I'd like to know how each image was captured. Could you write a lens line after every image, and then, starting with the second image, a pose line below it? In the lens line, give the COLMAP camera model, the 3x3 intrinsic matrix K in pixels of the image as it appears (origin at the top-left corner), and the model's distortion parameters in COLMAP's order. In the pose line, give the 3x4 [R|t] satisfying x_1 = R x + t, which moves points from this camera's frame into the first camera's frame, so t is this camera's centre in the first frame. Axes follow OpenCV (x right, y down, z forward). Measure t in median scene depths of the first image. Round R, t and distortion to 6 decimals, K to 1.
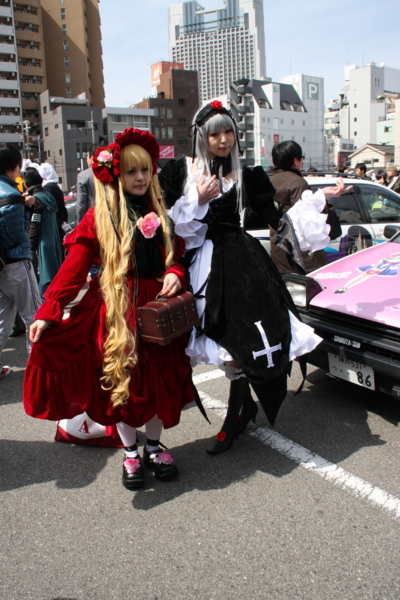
lens RADIAL K [[513.8, 0, 202.3], [0, 513.8, 303.2], [0, 0, 1]] dist [-0.158821, 0.098602]
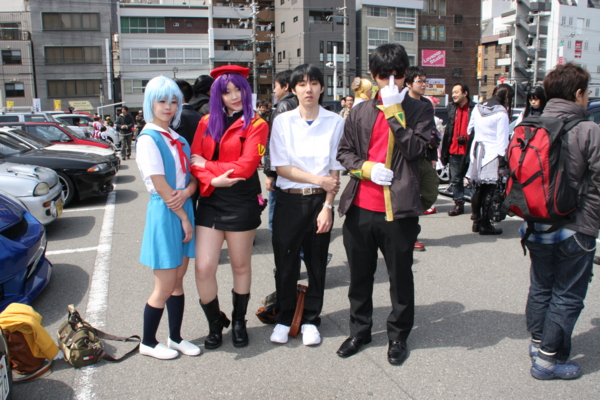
lens RADIAL K [[513.8, 0, 297.2], [0, 513.8, 202.0], [0, 0, 1]] dist [-0.158821, 0.098602]
pose [[0.963711, 0.077205, -0.255538, -0.064456], [-0.085471, 0.996111, -0.021382, -0.053141], [0.252893, 0.042447, 0.966563, 0.243278]]
